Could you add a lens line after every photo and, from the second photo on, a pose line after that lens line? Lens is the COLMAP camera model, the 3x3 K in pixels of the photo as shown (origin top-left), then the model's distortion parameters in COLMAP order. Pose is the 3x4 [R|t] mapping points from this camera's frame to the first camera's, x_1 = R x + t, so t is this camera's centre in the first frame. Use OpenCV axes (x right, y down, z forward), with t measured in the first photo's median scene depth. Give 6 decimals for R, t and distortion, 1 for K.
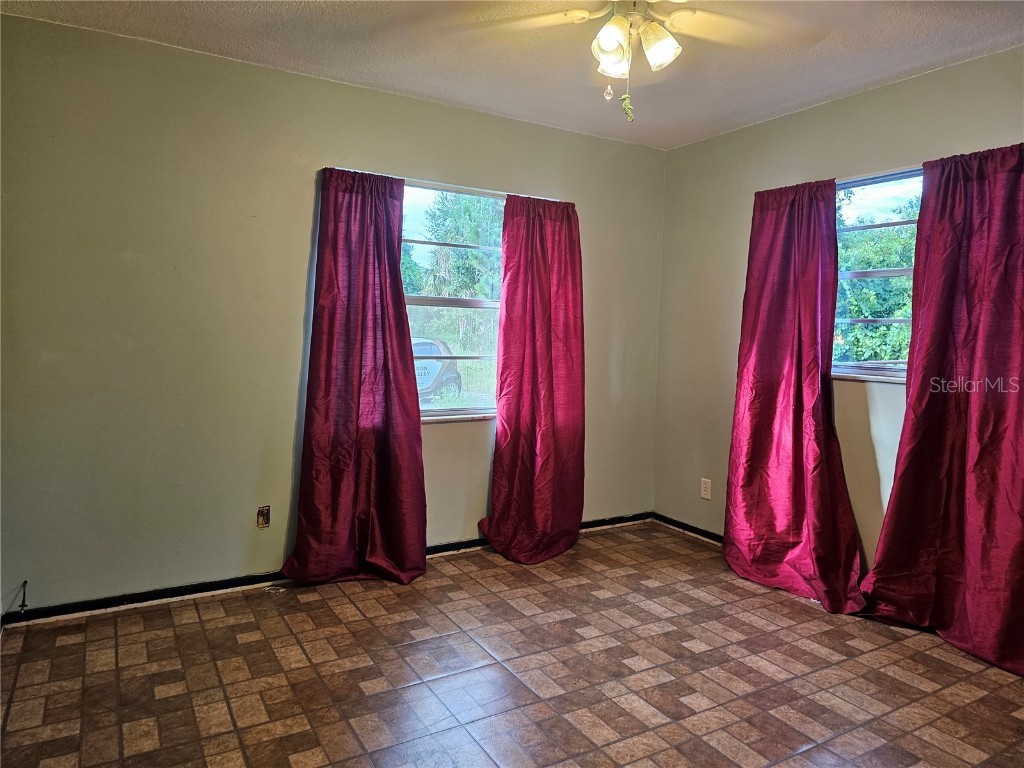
lens RADIAL K [[694.8, 0, 512.4], [0, 694.8, 379.3], [0, 0, 1]] dist [0.036878, -0.032948]
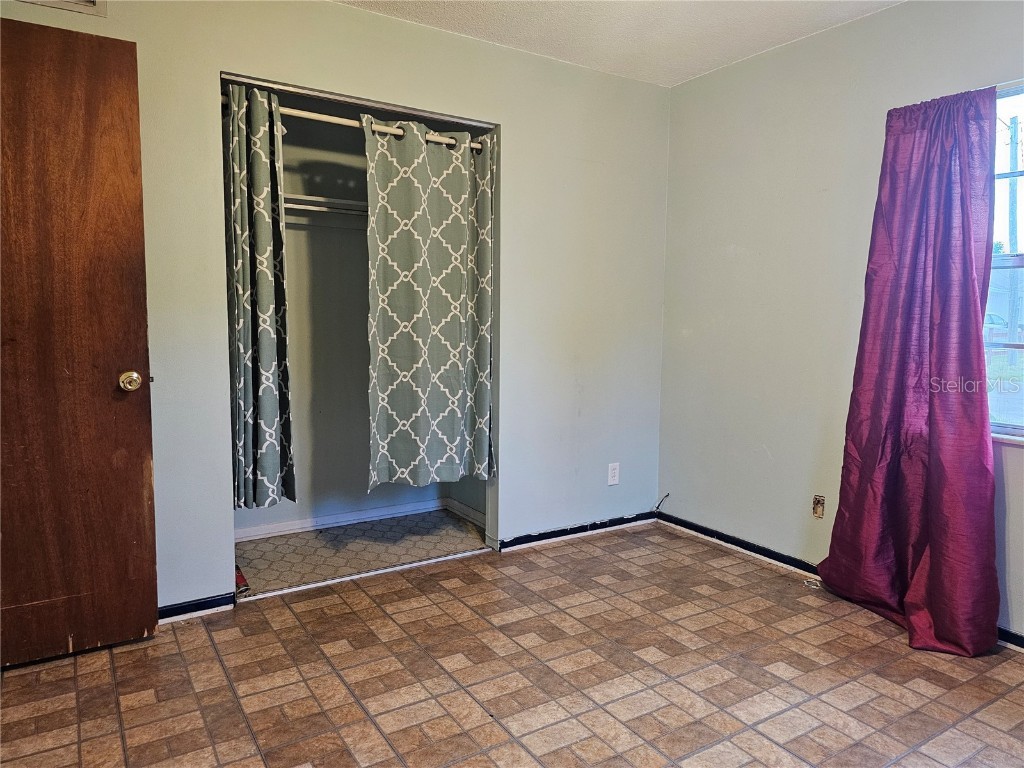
lens RADIAL K [[694.8, 0, 512.3], [0, 694.8, 387.6], [0, 0, 1]] dist [0.036878, -0.032948]
pose [[0.027933, 0.087783, -0.995748, 0.613602], [-0.073629, 0.993611, 0.085529, -0.016213], [0.996894, 0.070927, 0.034218, 0.580421]]
